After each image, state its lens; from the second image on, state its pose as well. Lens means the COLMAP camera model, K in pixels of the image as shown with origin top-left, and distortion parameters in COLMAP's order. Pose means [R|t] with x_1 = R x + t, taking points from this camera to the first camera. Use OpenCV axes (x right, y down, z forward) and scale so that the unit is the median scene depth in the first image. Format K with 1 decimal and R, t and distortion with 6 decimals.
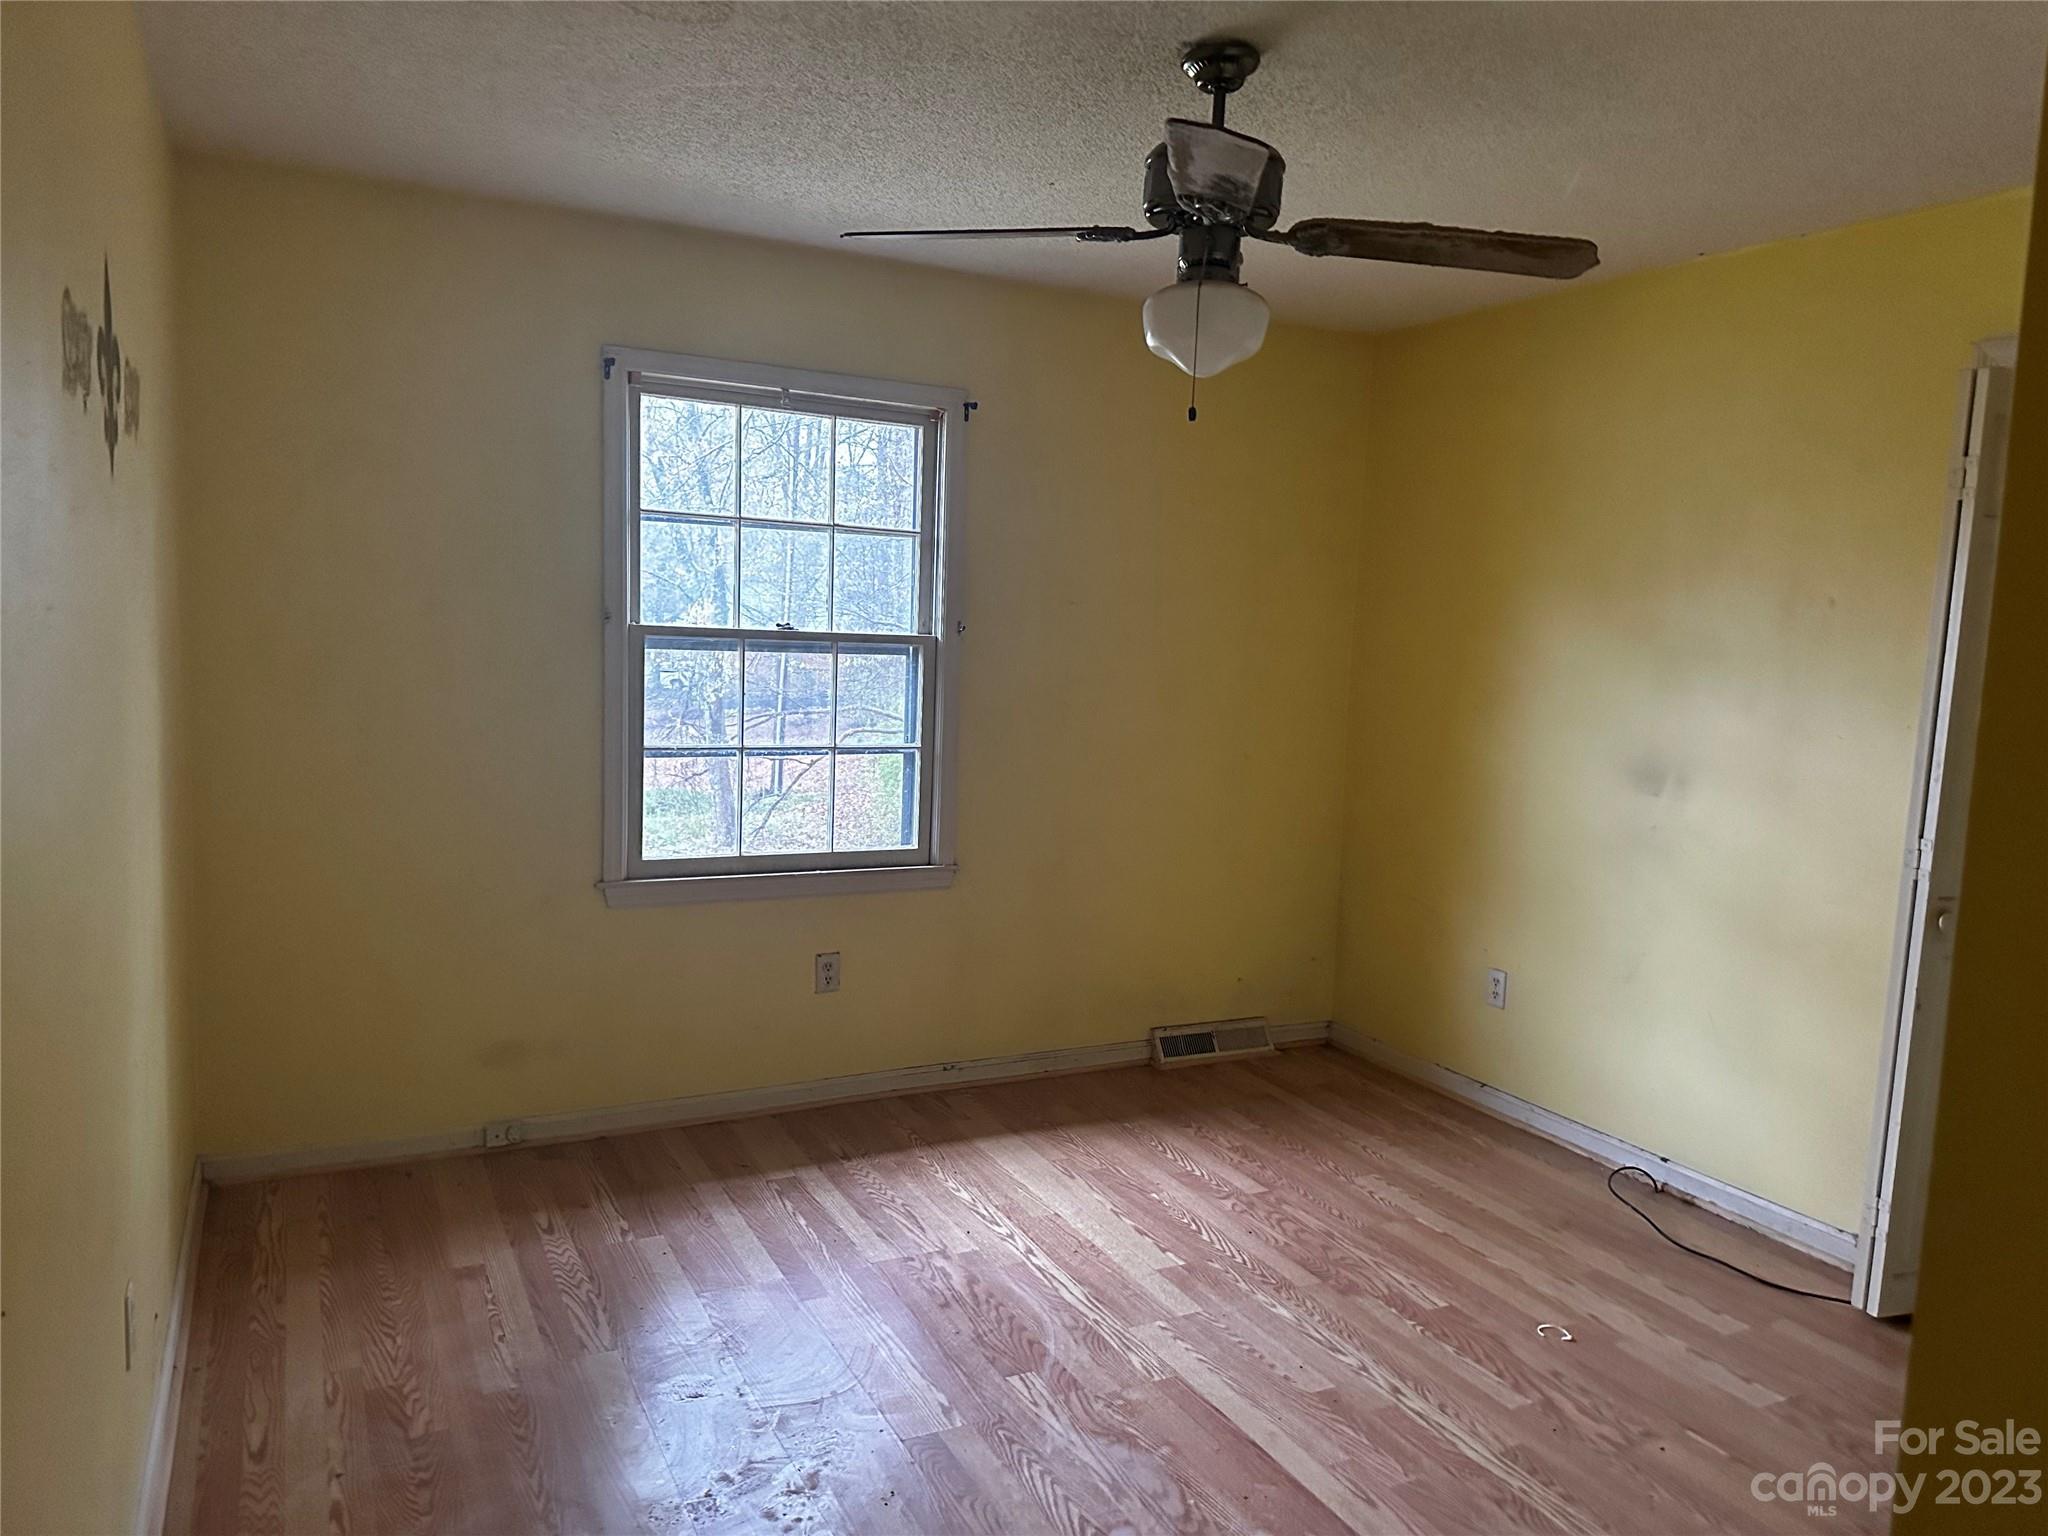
lens RADIAL K [[1381.3, 0, 1024.0], [0, 1381.3, 768.0], [0, 0, 1]] dist [-0.001112, 0.001012]
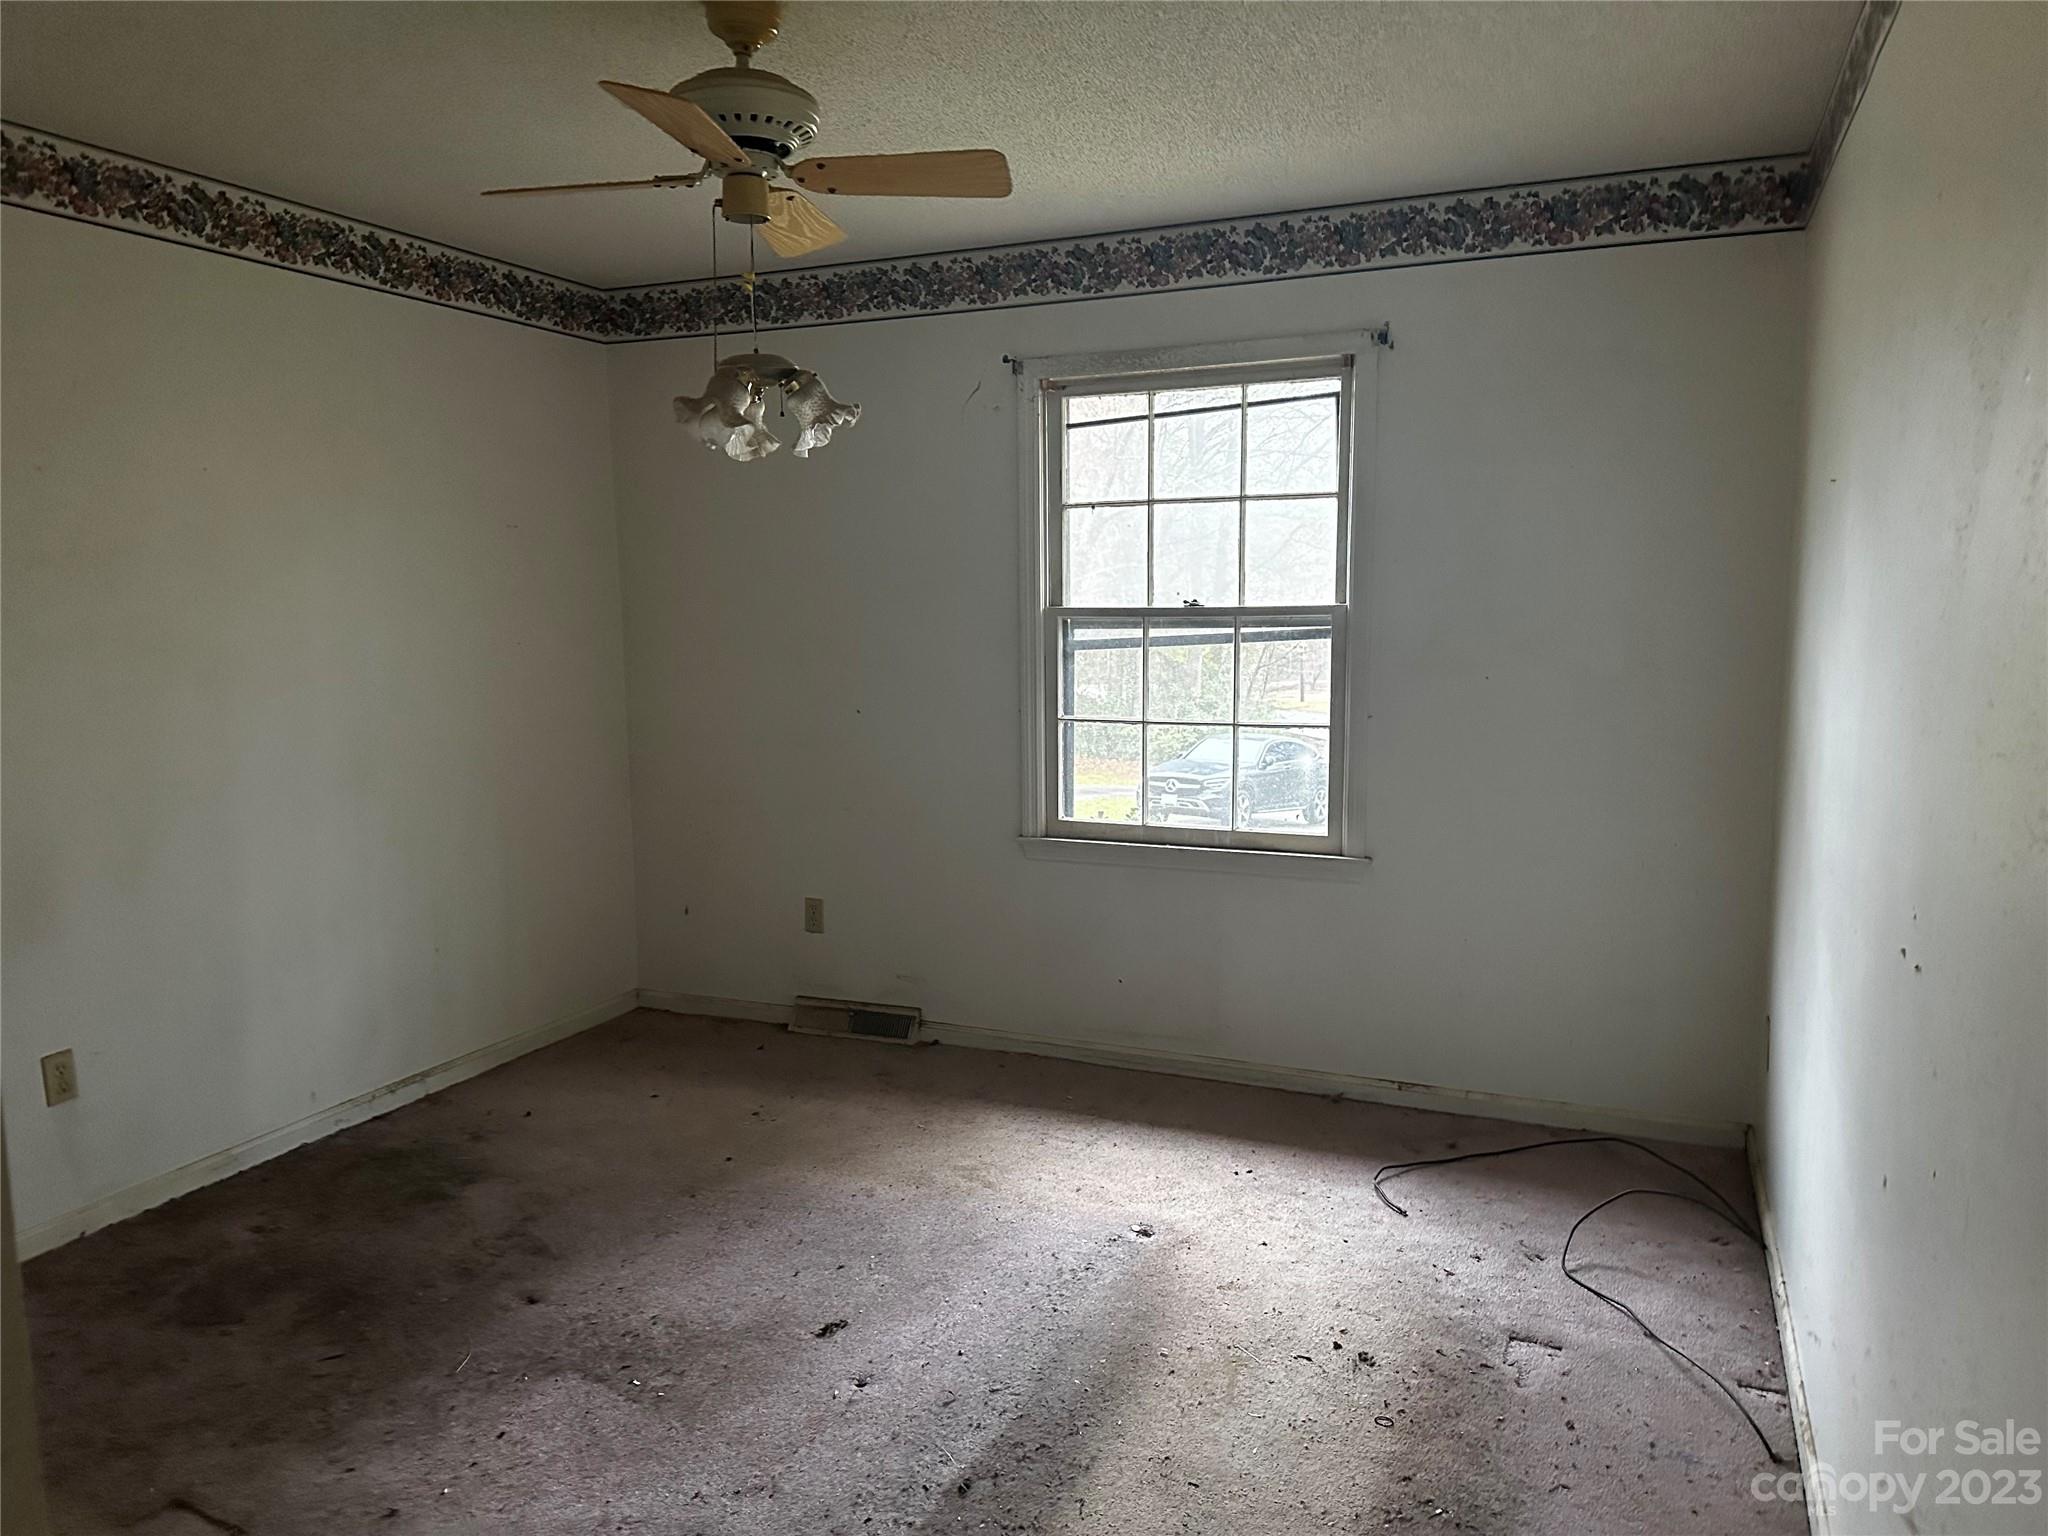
lens RADIAL K [[1381.3, 0, 1024.0], [0, 1381.3, 768.0], [0, 0, 1]] dist [-0.001112, 0.001012]
pose [[0.617081, 0.048097, -0.785428, 0.550016], [-0.038916, 0.998774, 0.030586, -0.008277], [0.785937, 0.011692, 0.618197, 0.283622]]
